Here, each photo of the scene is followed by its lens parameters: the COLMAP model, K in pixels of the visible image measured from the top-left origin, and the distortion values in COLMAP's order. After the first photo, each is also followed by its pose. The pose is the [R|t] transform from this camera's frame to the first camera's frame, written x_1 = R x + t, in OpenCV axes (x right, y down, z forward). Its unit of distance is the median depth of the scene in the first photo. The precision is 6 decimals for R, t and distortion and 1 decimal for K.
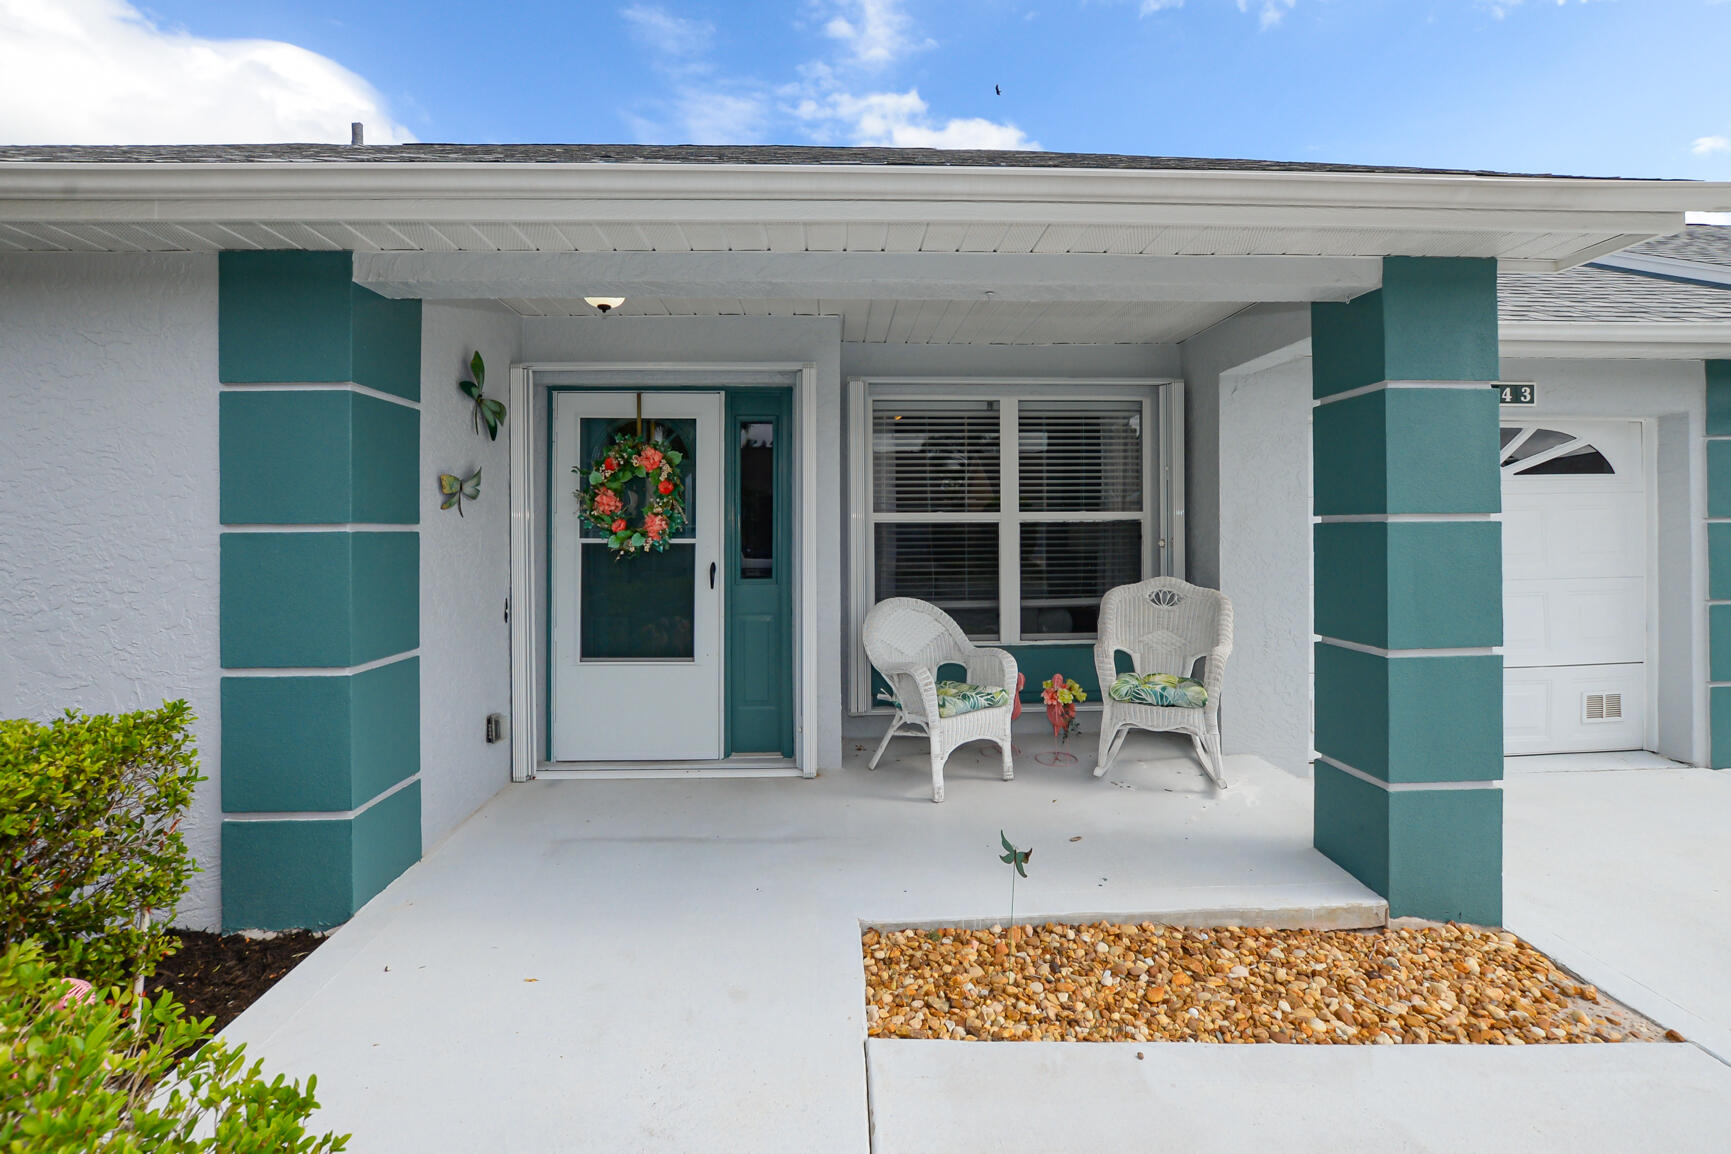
lens RADIAL K [[774.7, 0, 853.9], [0, 774.7, 545.7], [0, 0, 1]] dist [-0.016676, 0.000348]
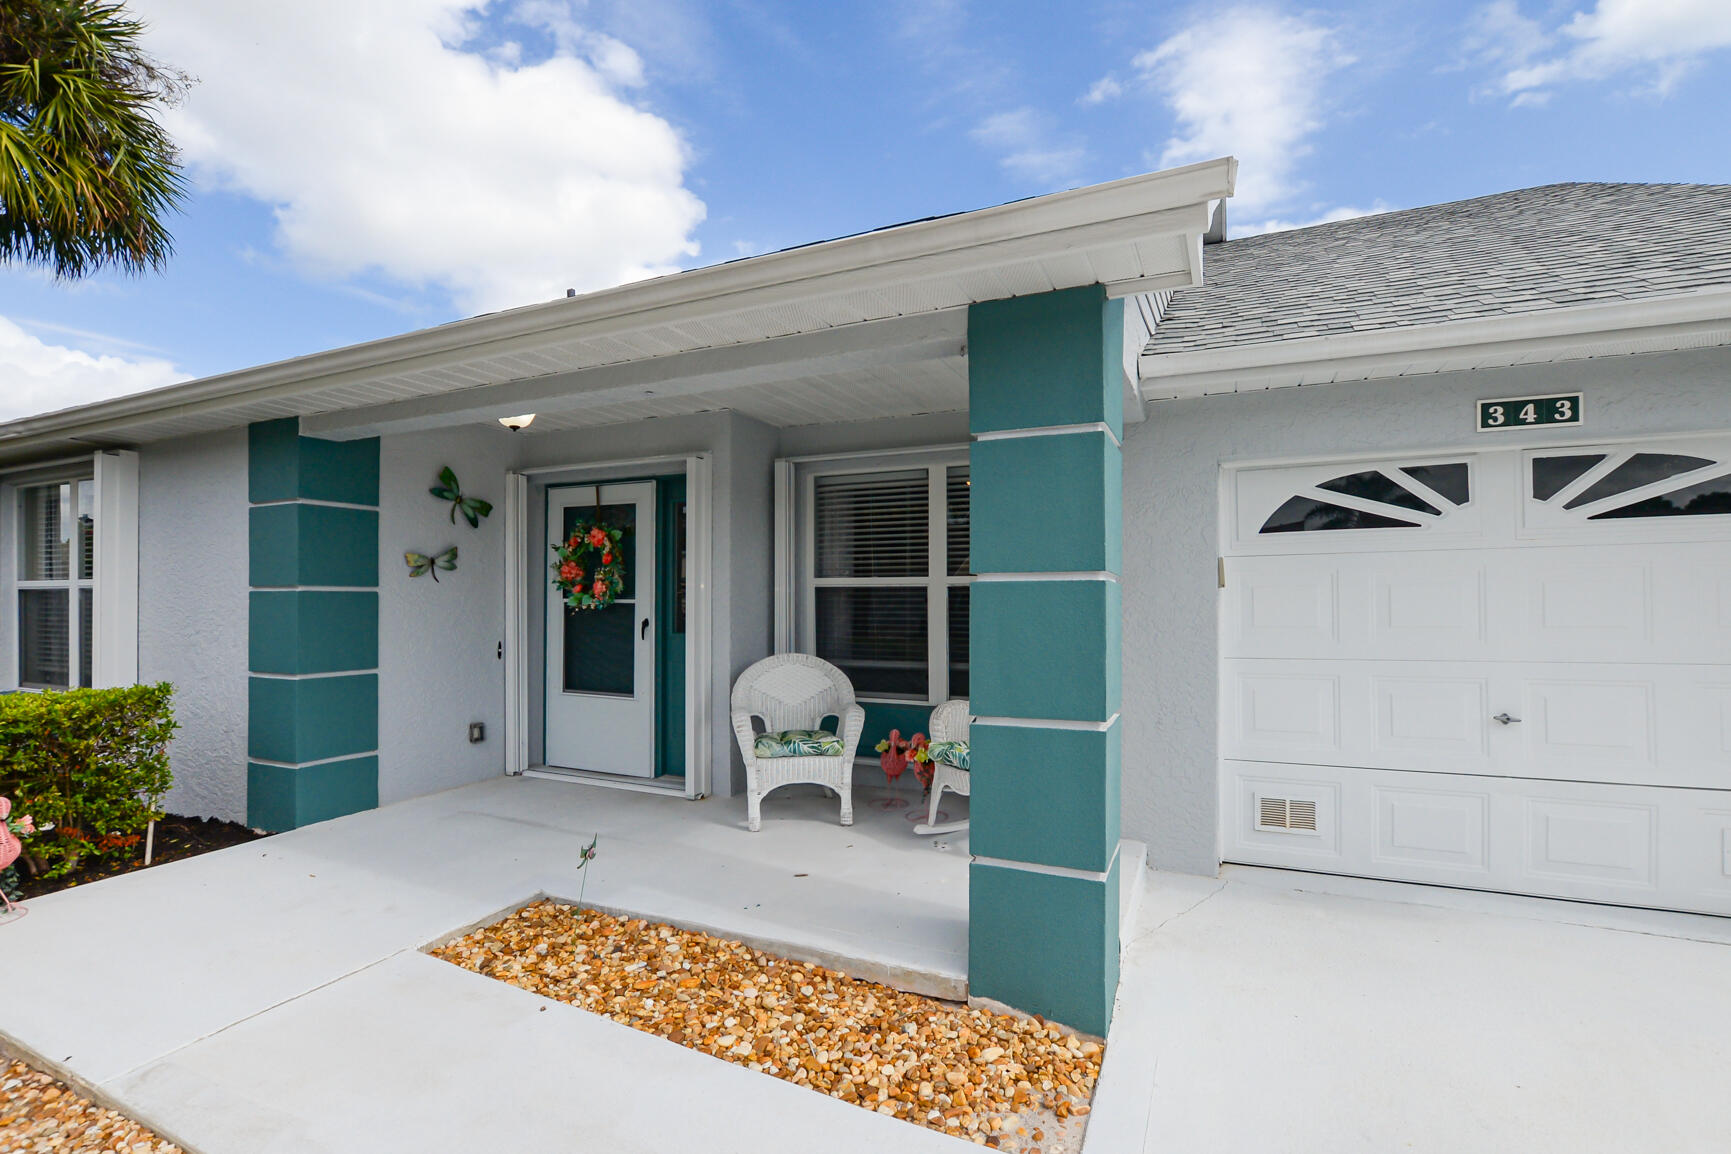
lens RADIAL K [[762.0, 0, 857.4], [0, 762.0, 609.8], [0, 0, 1]] dist [-0.014625, 0.000565]
pose [[0.896913, 0.010743, -0.442076, 0.716749], [-0.013731, 0.999899, -0.003561, 0.007882], [0.441993, 0.009264, 0.896971, 0.061028]]
